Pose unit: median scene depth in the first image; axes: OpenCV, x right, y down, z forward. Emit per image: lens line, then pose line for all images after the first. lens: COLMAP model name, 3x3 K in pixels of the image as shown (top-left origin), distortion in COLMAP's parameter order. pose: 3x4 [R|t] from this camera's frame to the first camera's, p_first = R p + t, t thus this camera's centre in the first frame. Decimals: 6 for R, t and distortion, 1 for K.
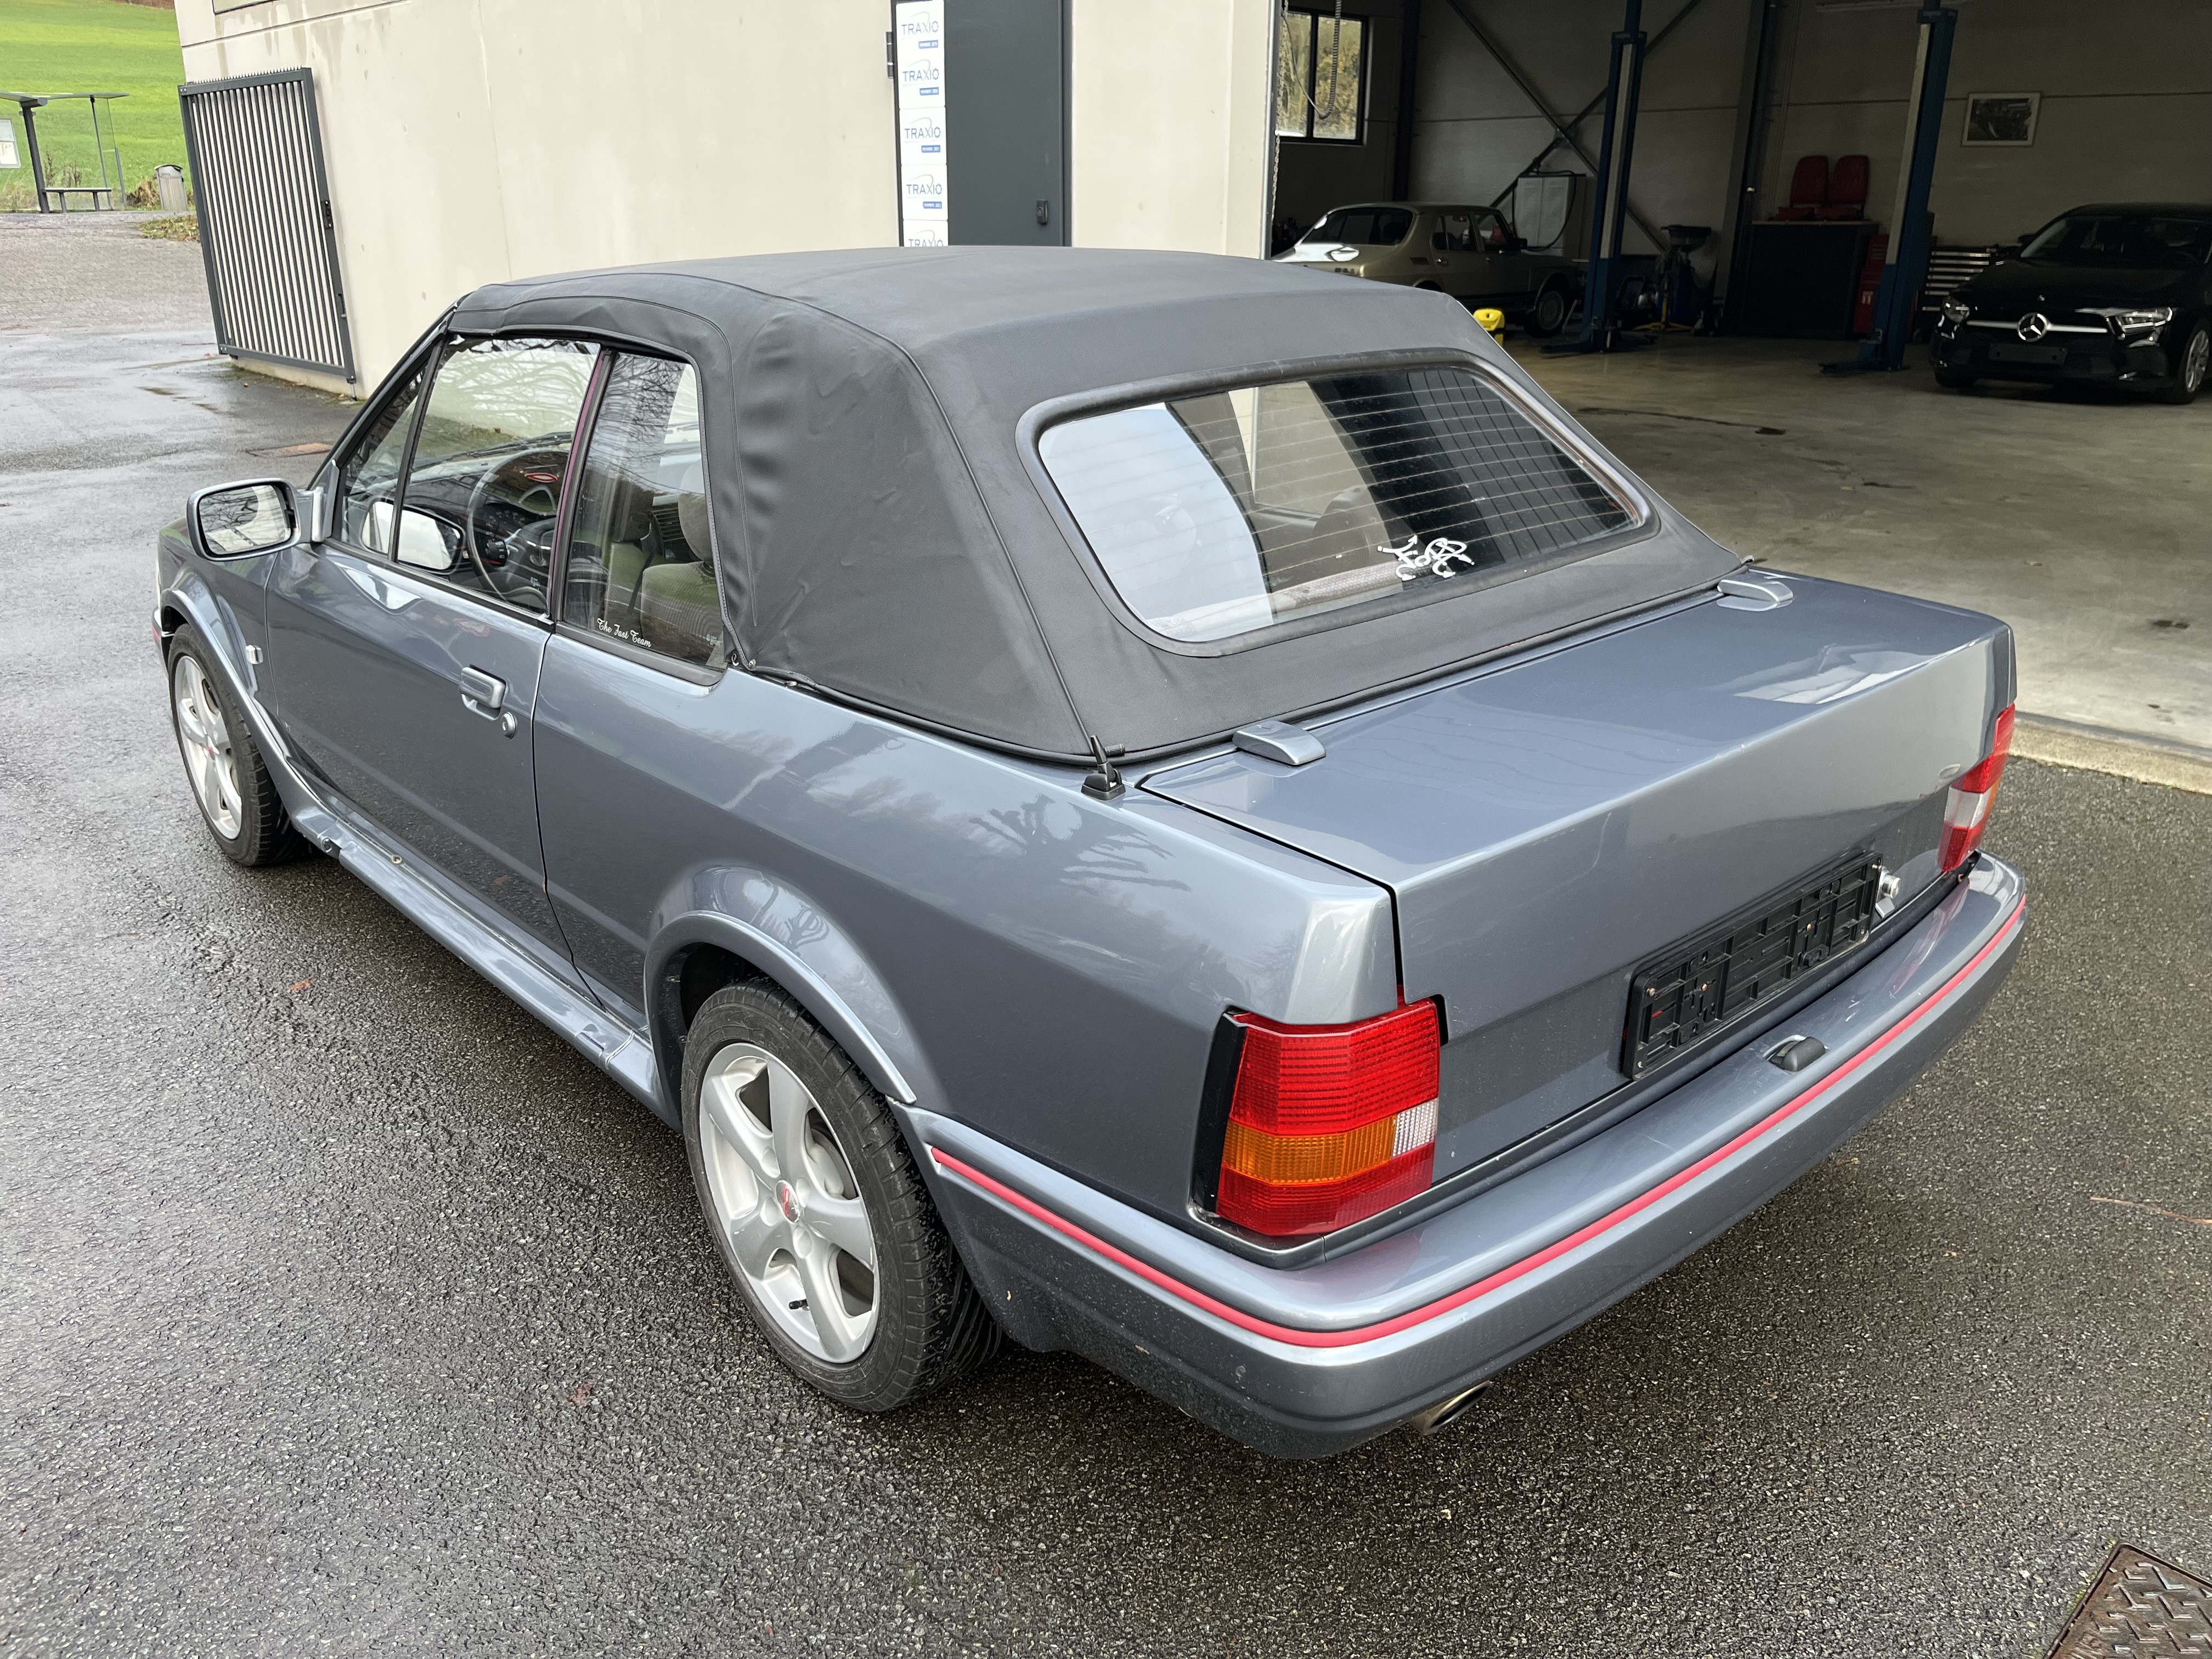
lens RADIAL K [[1695.6, 0, 1104.5], [0, 1695.6, 822.6], [0, 0, 1]] dist [0.064096, -0.082073]
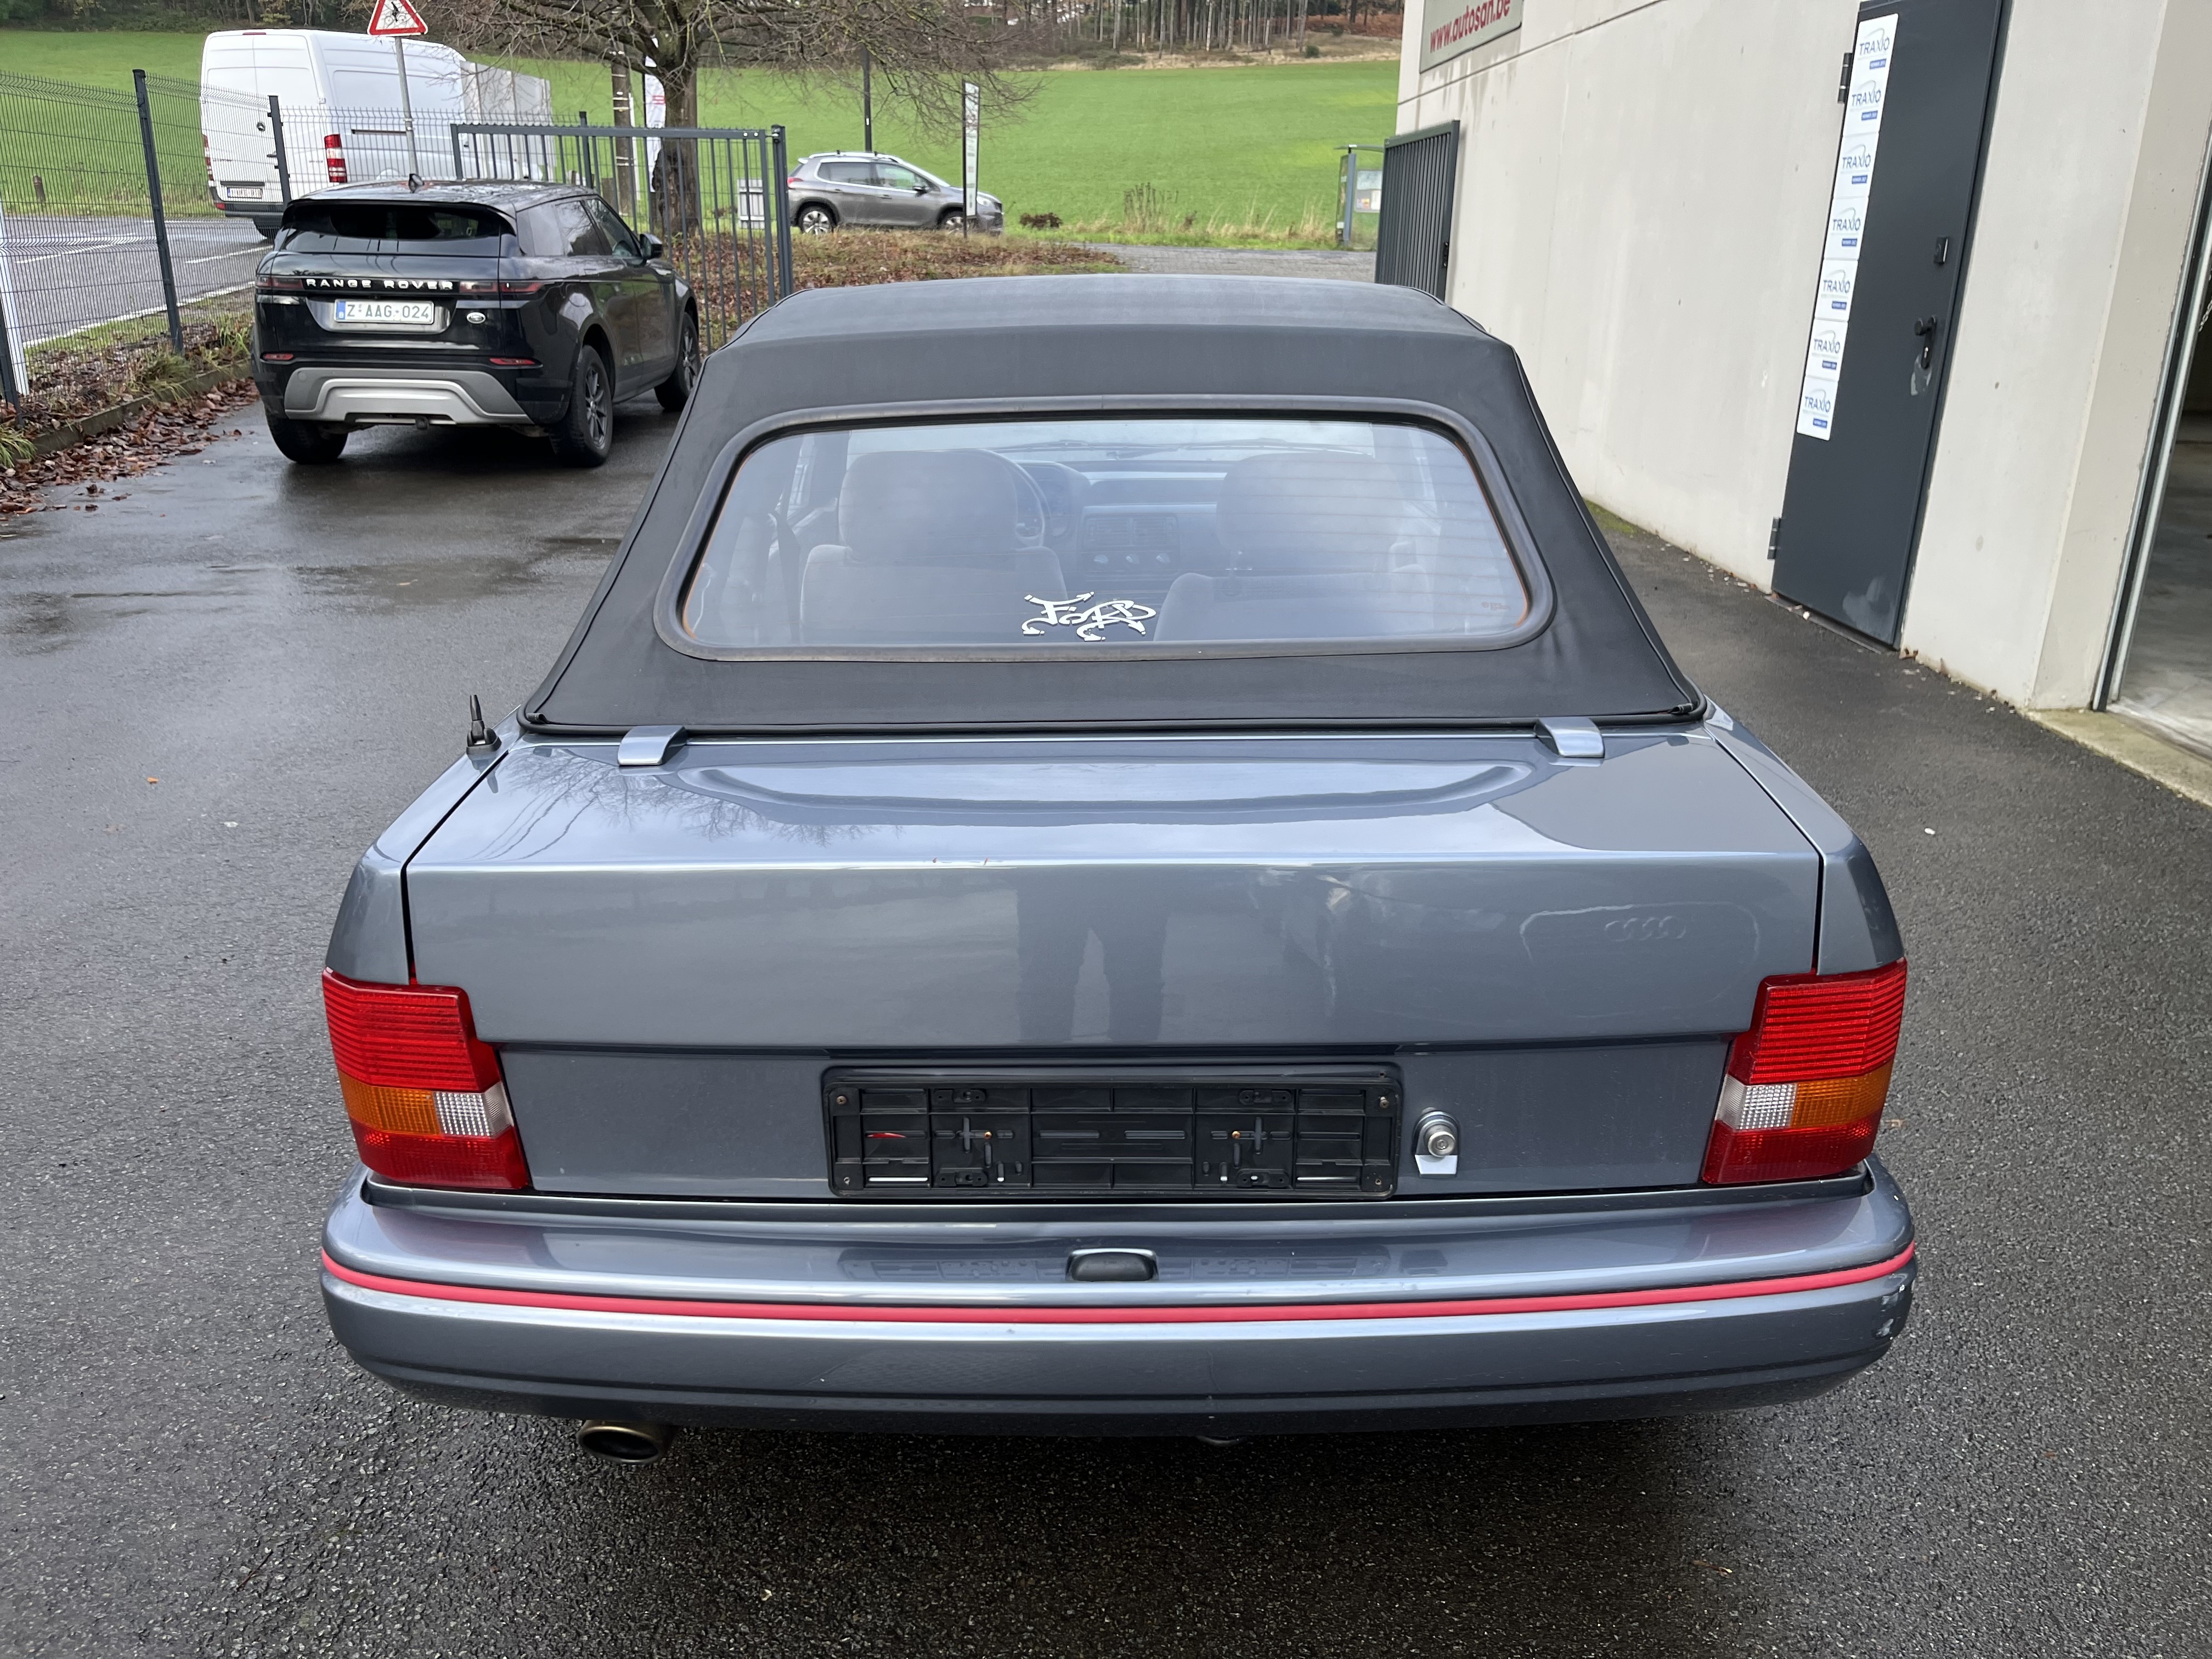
lens RADIAL K [[1695.6, 0, 1104.5], [0, 1695.6, 822.6], [0, 0, 1]] dist [0.064096, -0.082073]
pose [[0.733065, 0.227526, -0.640974, 0.257136], [-0.241893, 0.967990, 0.066960, -0.036121], [0.635692, 0.105961, 0.764636, 0.105207]]
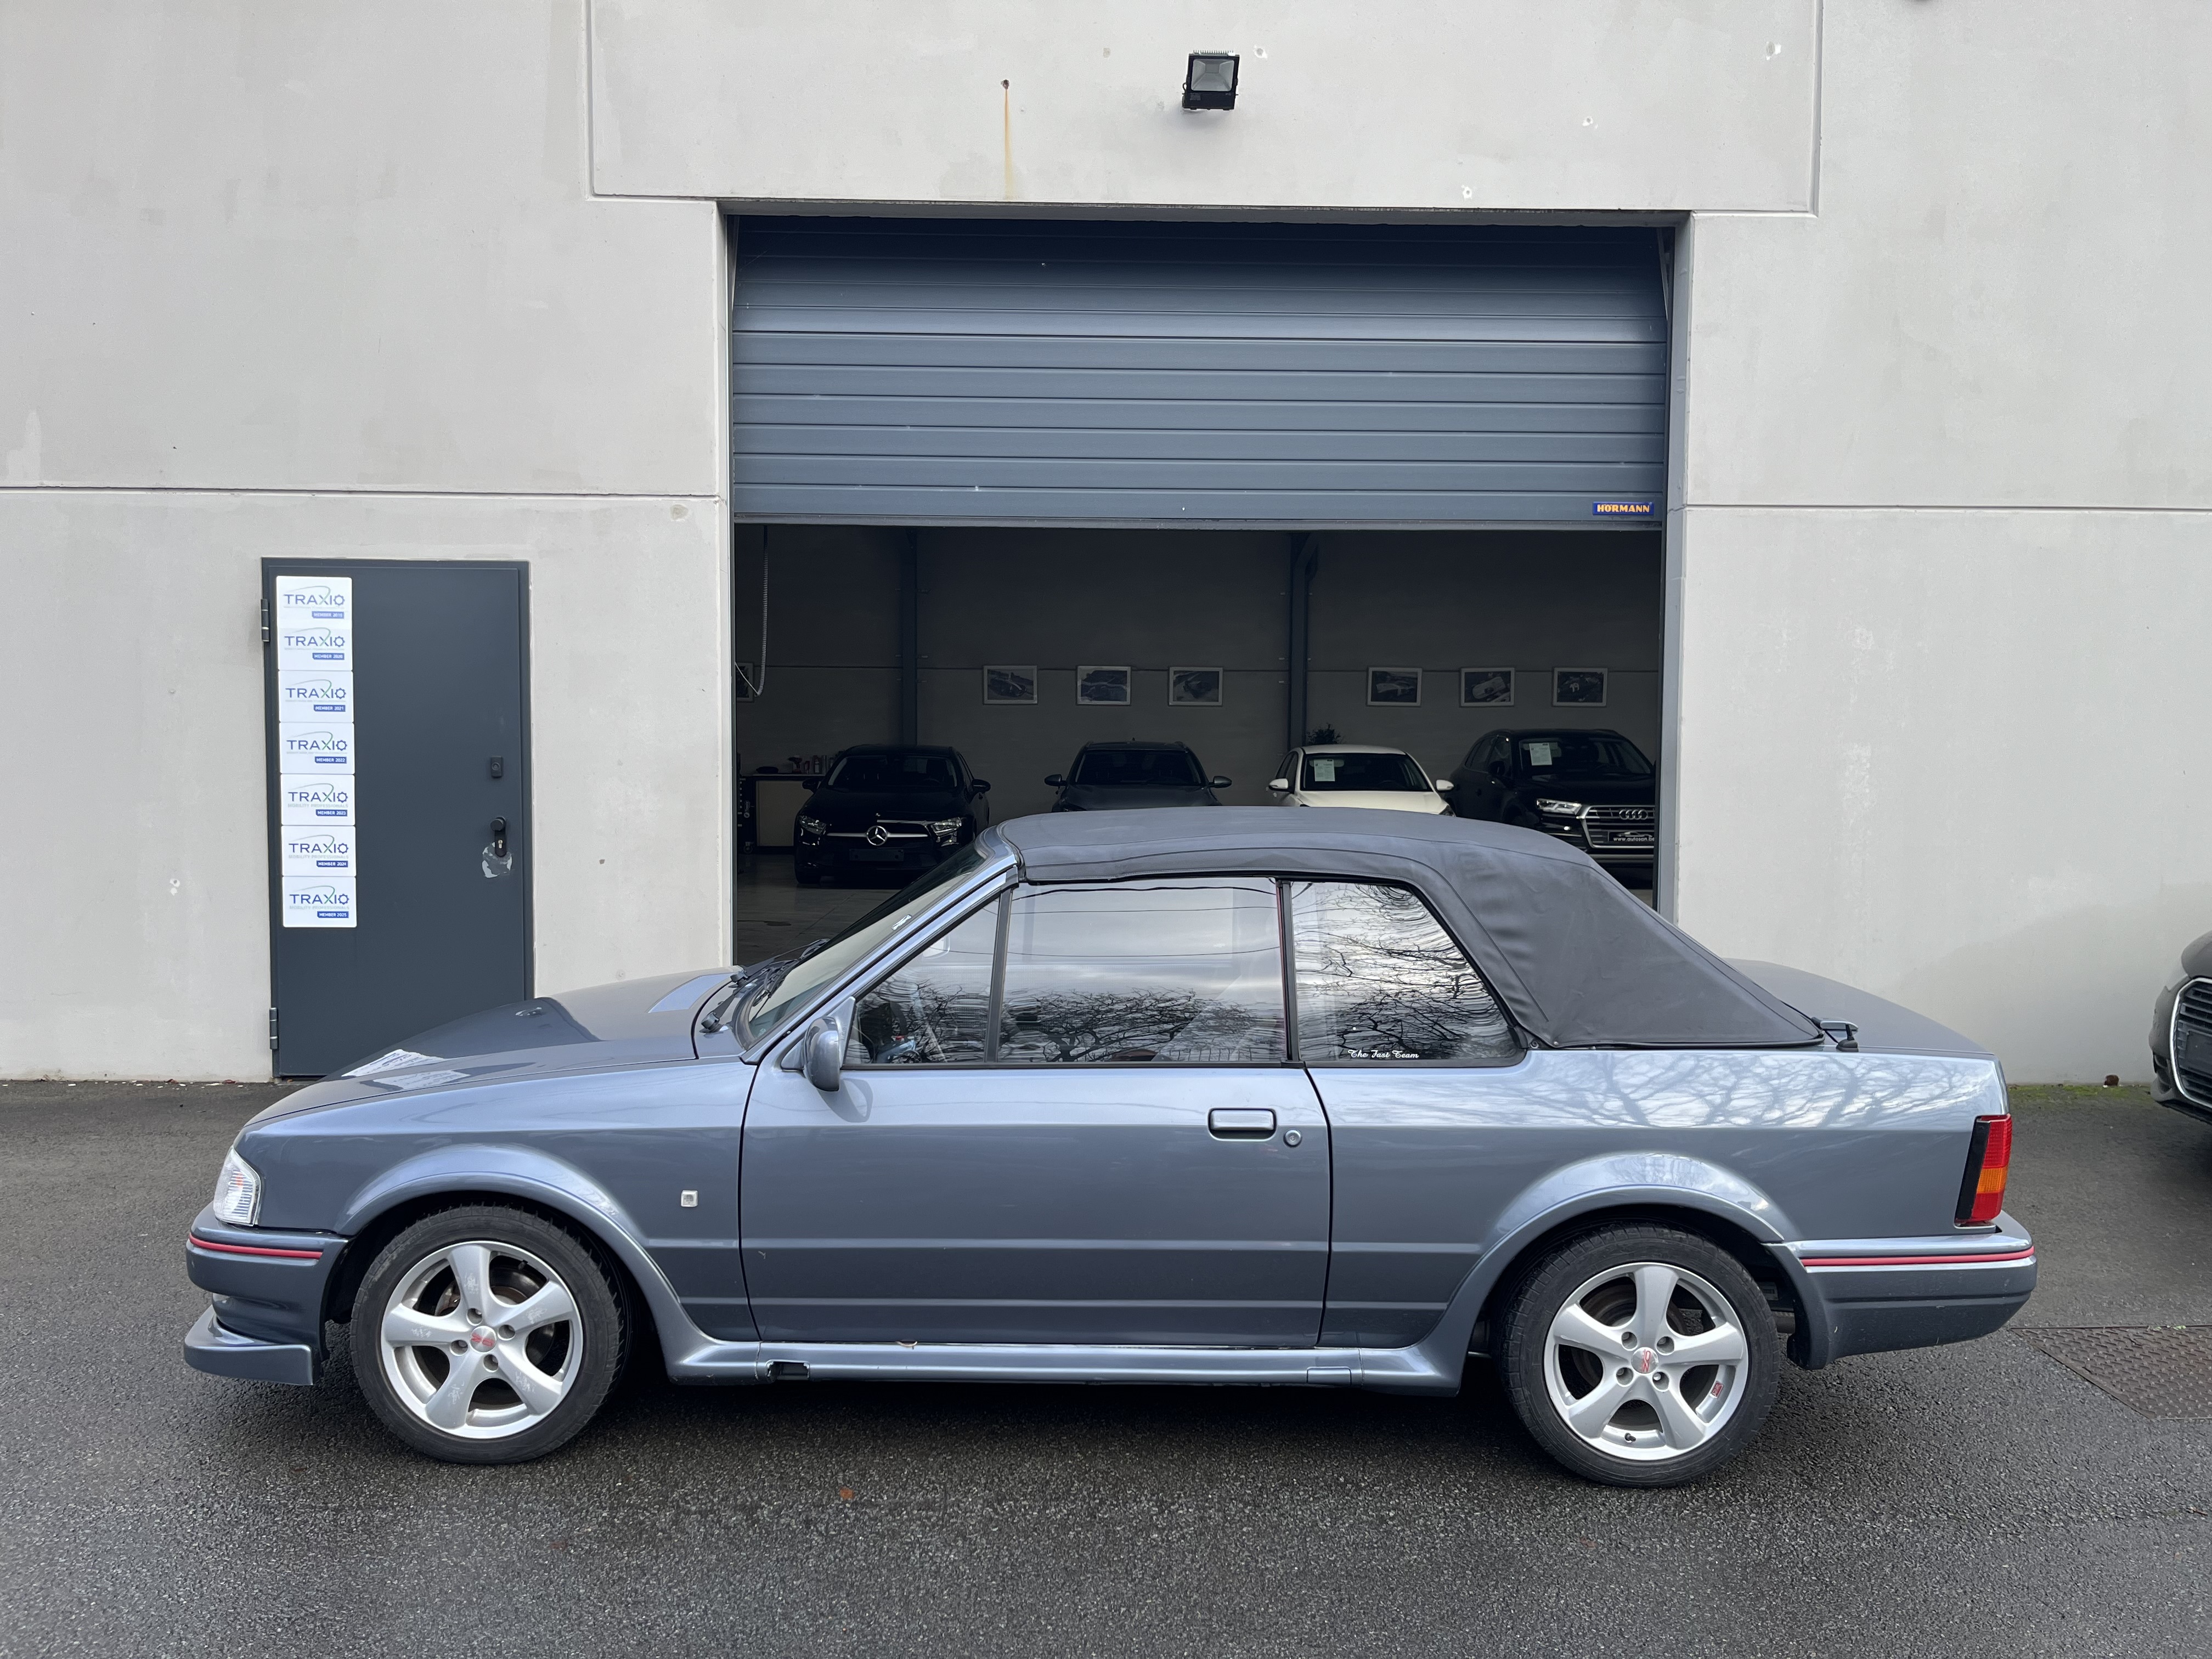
lens RADIAL K [[1695.6, 0, 1104.5], [0, 1695.6, 822.6], [0, 0, 1]] dist [0.064096, -0.082073]
pose [[0.655638, -0.035562, 0.754238, -0.580173], [0.252017, 0.951917, -0.174189, -0.039129], [-0.711777, 0.304286, 0.633075, 0.055469]]
